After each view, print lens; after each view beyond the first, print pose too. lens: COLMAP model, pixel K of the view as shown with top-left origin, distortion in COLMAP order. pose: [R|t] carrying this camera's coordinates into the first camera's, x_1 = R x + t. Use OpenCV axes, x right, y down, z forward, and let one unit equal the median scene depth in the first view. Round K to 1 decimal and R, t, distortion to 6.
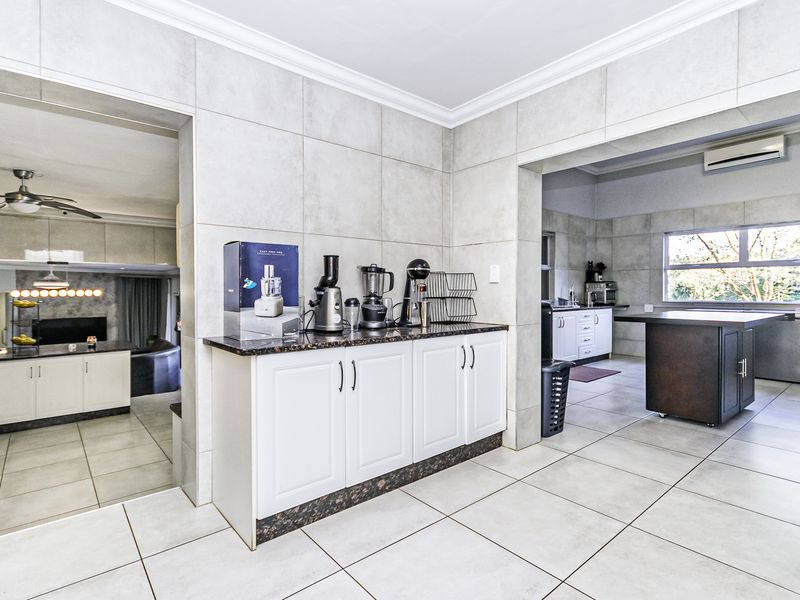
lens RADIAL K [[410.0, 0, 400.3], [0, 410.0, 300.1], [0, 0, 1]] dist [-0.003028, -0.000023]
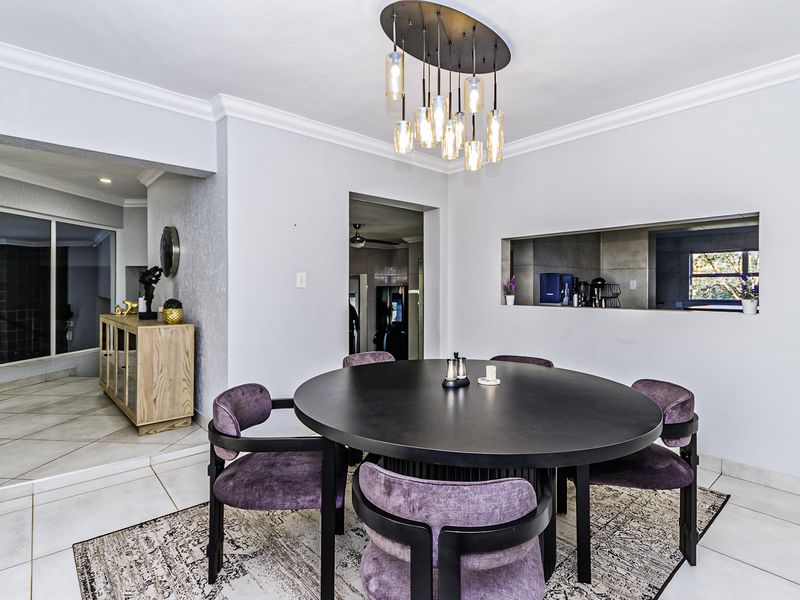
lens RADIAL K [[410.0, 0, 399.9], [0, 410.0, 295.5], [0, 0, 1]] dist [-0.003028, -0.000023]
pose [[0.999392, 0.003904, 0.034632, -0.482436], [-0.003832, 0.999990, -0.002156, -0.003500], [-0.034640, 0.002022, 0.999398, -0.458600]]
